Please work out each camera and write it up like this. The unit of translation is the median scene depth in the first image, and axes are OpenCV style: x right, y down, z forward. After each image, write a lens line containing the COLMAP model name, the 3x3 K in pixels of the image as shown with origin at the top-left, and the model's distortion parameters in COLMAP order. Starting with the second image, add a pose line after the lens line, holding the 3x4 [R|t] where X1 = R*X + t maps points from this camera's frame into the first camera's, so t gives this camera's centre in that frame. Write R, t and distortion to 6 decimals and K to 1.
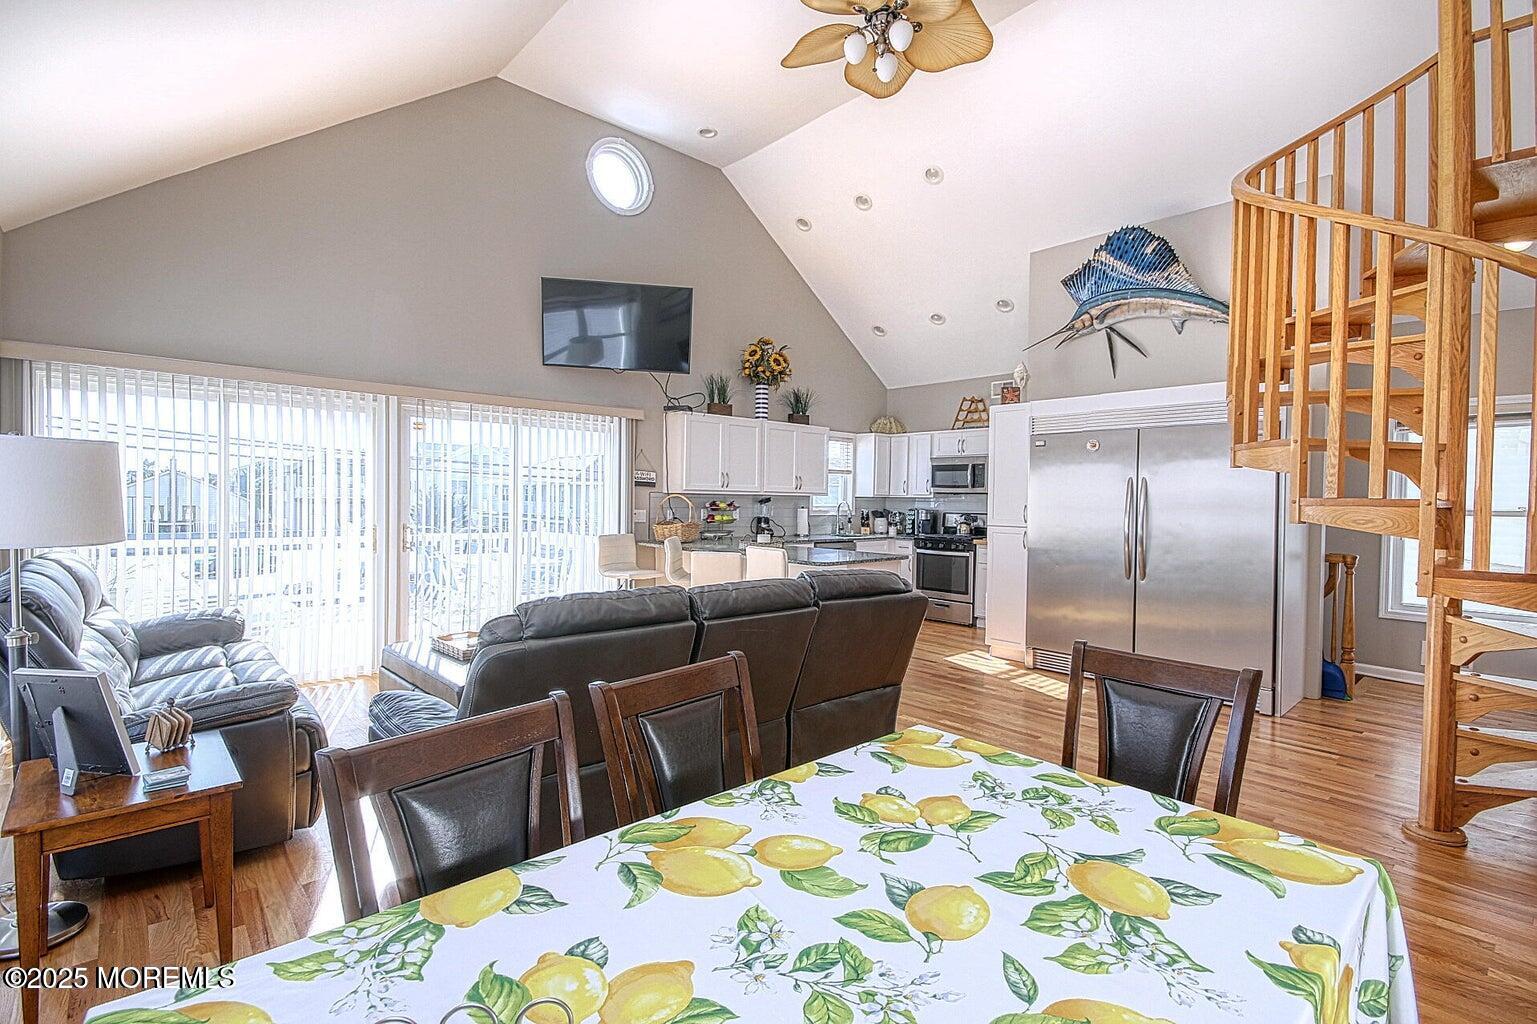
lens RADIAL K [[680.2, 0, 768.5], [0, 680.2, 512.0], [0, 0, 1]] dist [0.000255, -0.000038]
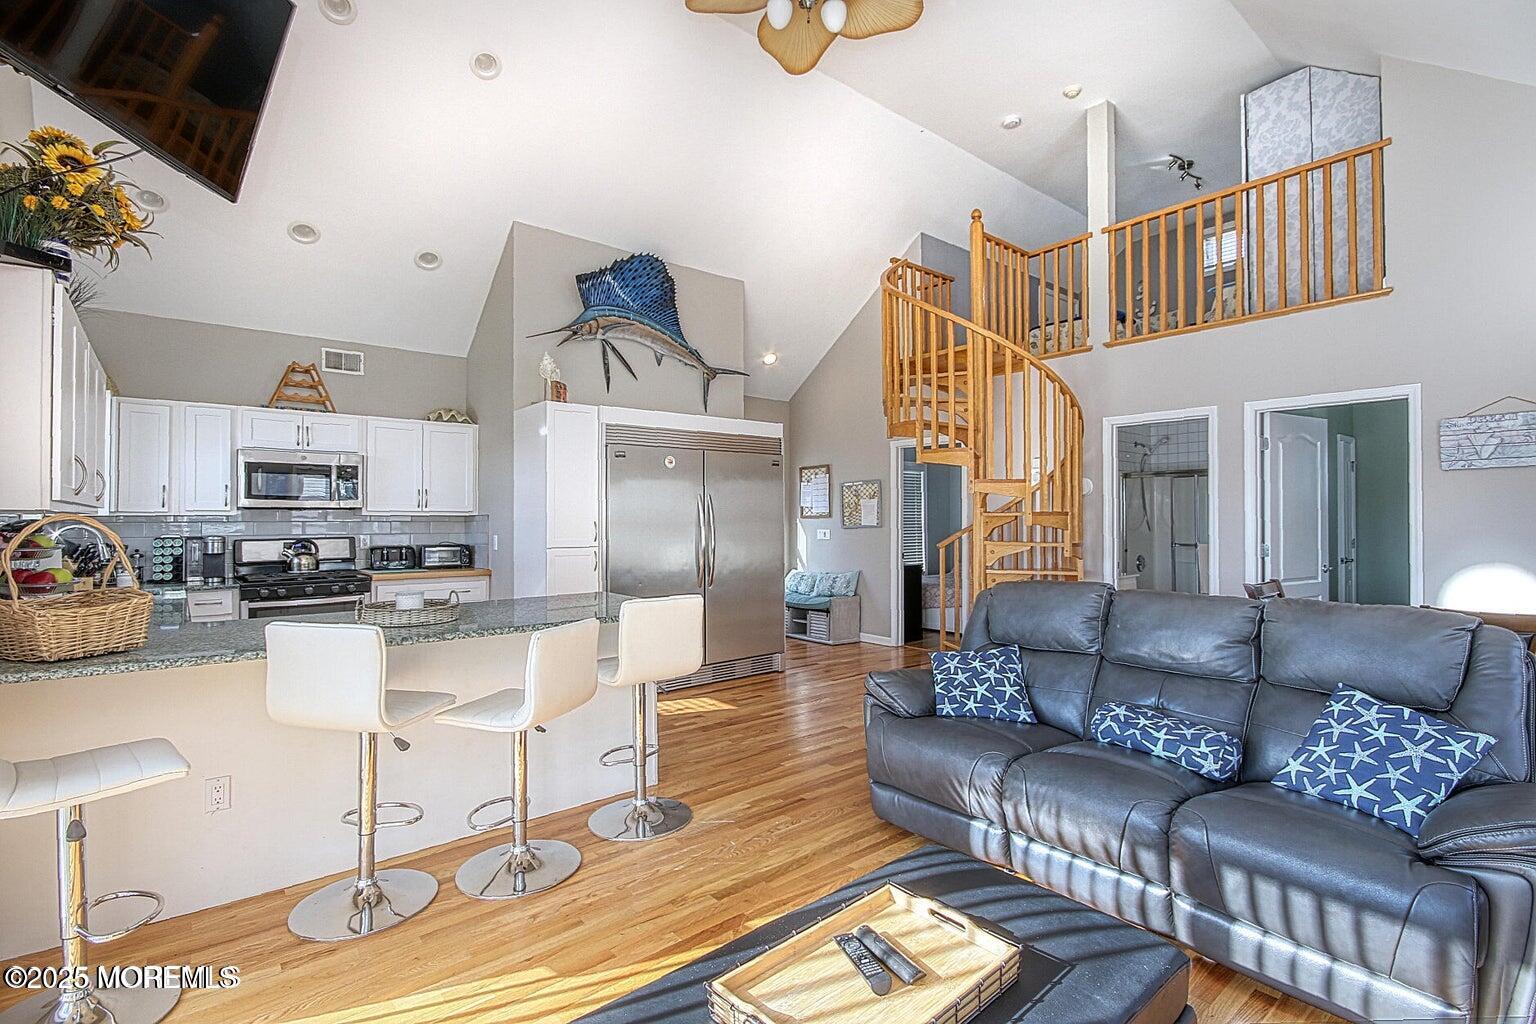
lens RADIAL K [[725.1, 0, 765.6], [0, 725.1, 514.6], [0, 0, 1]] dist [0.000298, -0.000696]
pose [[0.051956, -0.010699, 0.998592, -0.421850], [0.027171, 0.999588, 0.009296, -0.017066], [-0.998280, 0.026650, 0.052226, 0.559782]]
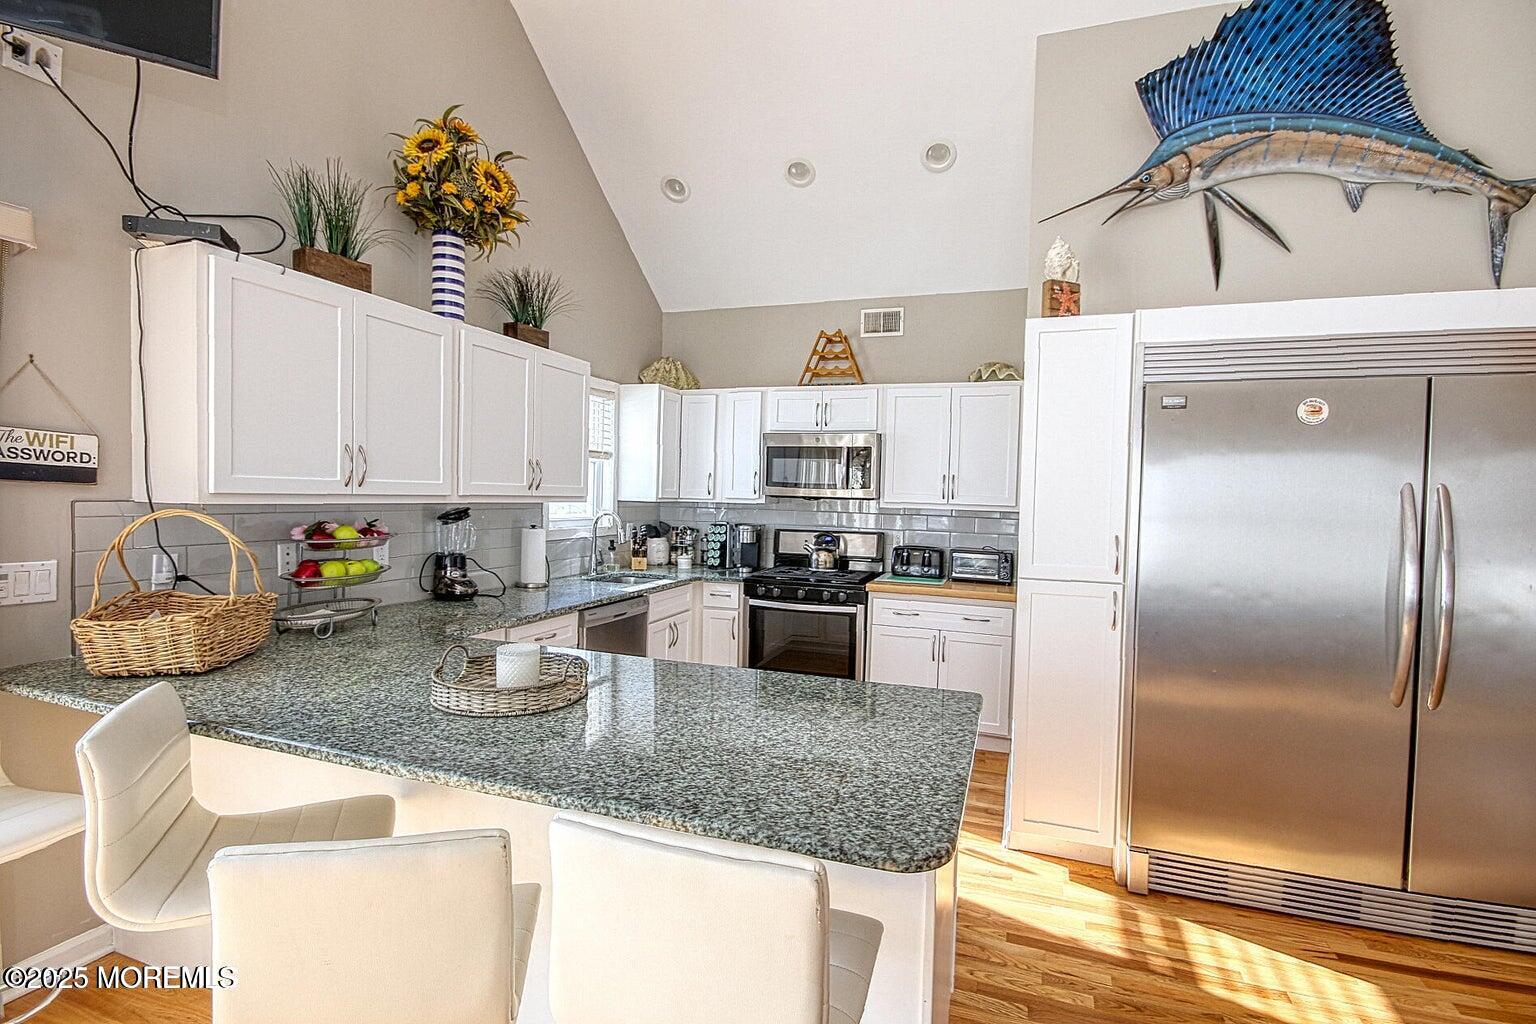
lens RADIAL K [[725.1, 0, 765.6], [0, 725.1, 514.6], [0, 0, 1]] dist [0.000298, -0.000696]
pose [[0.879626, -0.010188, 0.475556, -0.051671], [0.001690, 0.999831, 0.018295, -0.026196], [-0.475662, -0.015289, 0.879495, 0.522201]]
